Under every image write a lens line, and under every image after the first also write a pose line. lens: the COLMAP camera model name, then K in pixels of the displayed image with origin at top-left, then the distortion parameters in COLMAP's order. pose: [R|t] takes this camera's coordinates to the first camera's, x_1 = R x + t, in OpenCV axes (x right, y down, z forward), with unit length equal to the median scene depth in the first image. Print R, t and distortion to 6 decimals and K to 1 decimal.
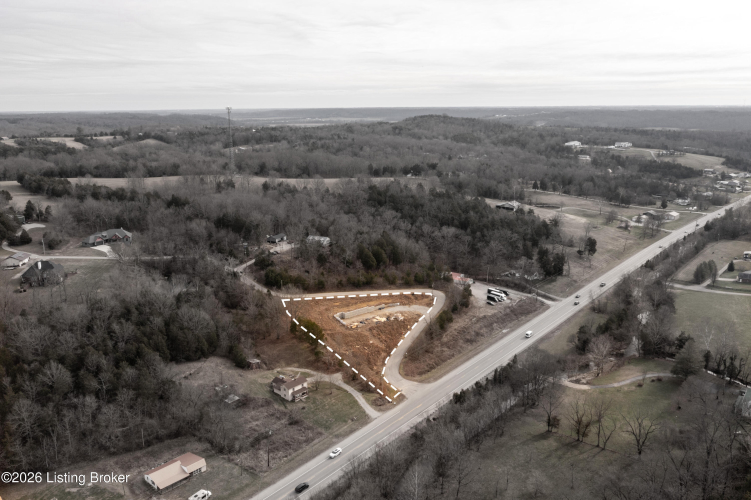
lens RADIAL K [[594.5, 0, 375.5], [0, 594.5, 250.0], [0, 0, 1]] dist [-0.008836, 0.000622]
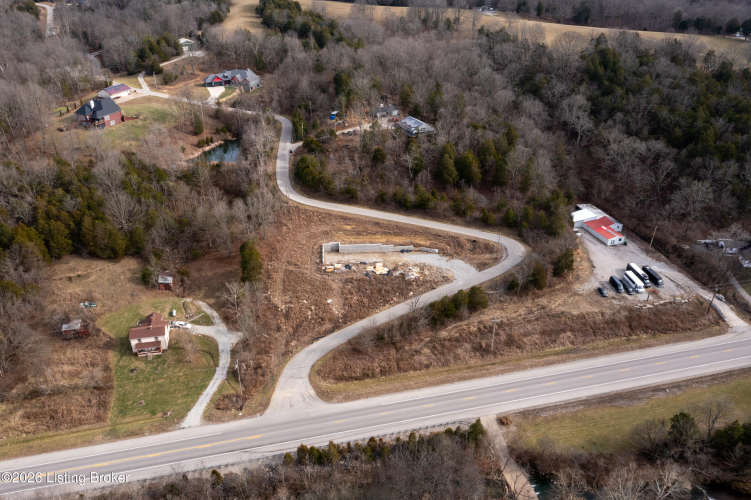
lens RADIAL K [[594.5, 0, 375.5], [0, 594.5, 250.0], [0, 0, 1]] dist [-0.008836, 0.000622]
pose [[0.796303, 0.296580, -0.527203, 0.353040], [-0.143162, 0.939197, 0.312112, -0.112999], [0.587713, -0.173060, 0.790344, 0.469447]]
